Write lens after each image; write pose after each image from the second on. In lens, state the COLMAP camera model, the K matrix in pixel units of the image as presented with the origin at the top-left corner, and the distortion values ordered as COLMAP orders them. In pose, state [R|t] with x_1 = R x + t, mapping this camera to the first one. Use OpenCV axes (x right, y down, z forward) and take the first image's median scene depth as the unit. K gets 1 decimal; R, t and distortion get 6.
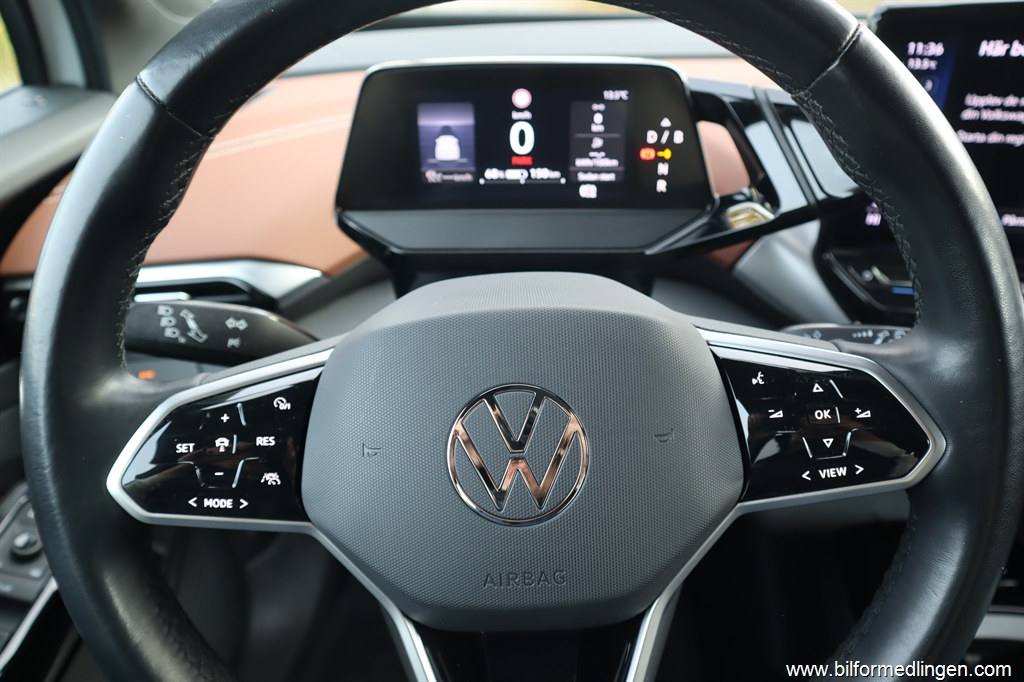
lens RADIAL K [[721.7, 0, 514.4], [0, 721.7, 334.9], [0, 0, 1]] dist [-0.100527, 0.055422]
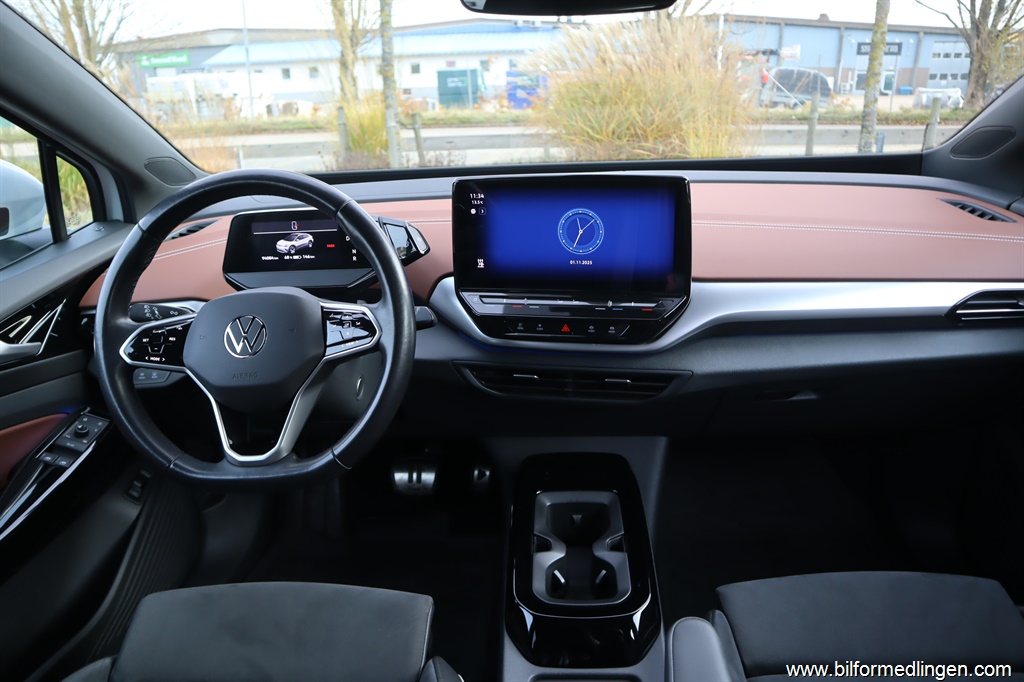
lens RADIAL K [[712.1, 0, 512.3], [0, 712.1, 328.9], [0, 0, 1]] dist [-0.121599, 0.071630]
pose [[0.999456, -0.018111, -0.027560, 1.147379], [0.013473, 0.987026, -0.159995, 0.586001], [0.030100, 0.159537, 0.986733, -1.824384]]
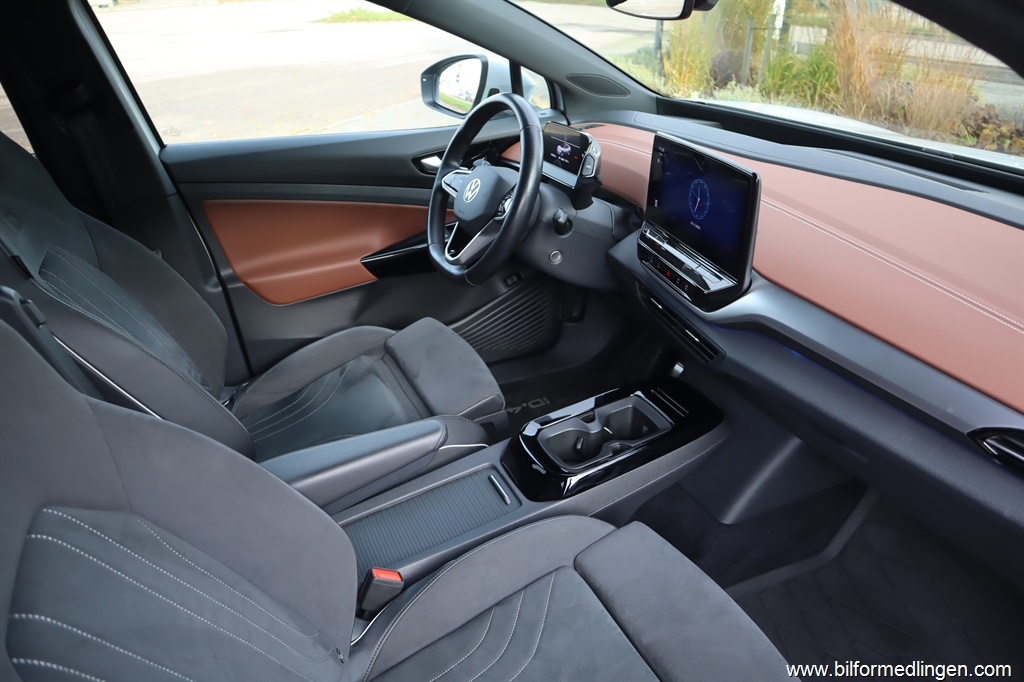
lens RADIAL K [[712.1, 0, 512.3], [0, 712.1, 328.9], [0, 0, 1]] dist [-0.121599, 0.071630]
pose [[0.445816, 0.410670, -0.795360, 4.371273], [-0.449843, 0.870981, 0.197569, -0.099215], [0.773879, 0.269708, 0.573035, -1.383782]]
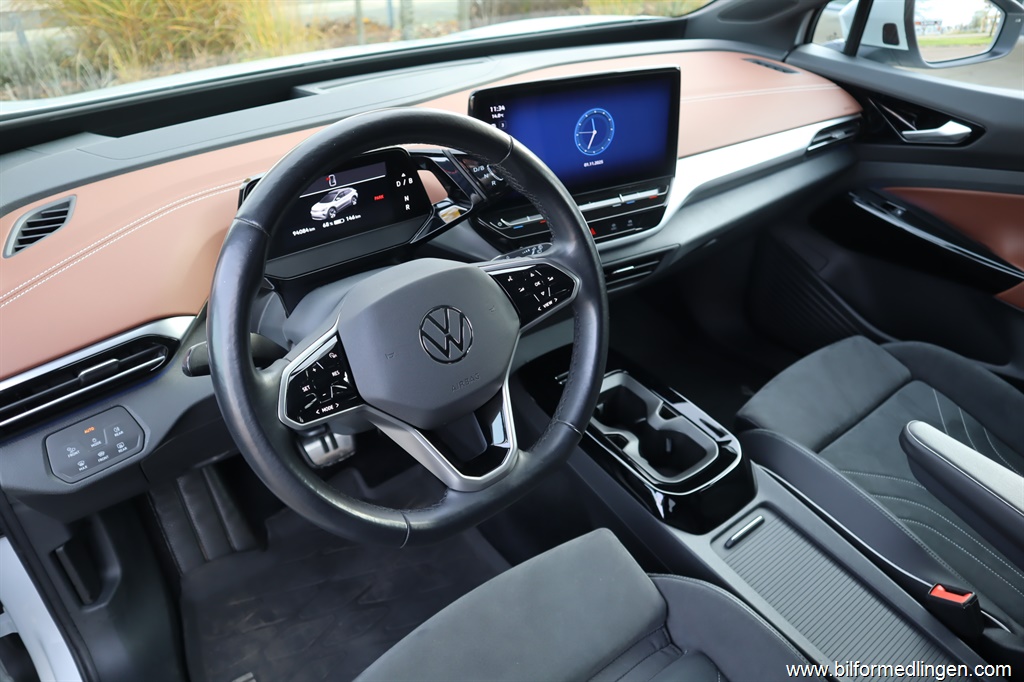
lens RADIAL K [[711.7, 0, 509.4], [0, 711.7, 324.4], [0, 0, 1]] dist [-0.112867, 0.066022]
pose [[0.783694, -0.317698, 0.533752, -0.999553], [0.304184, 0.945505, 0.116156, -0.072977], [-0.541568, 0.071328, 0.837625, -1.018555]]
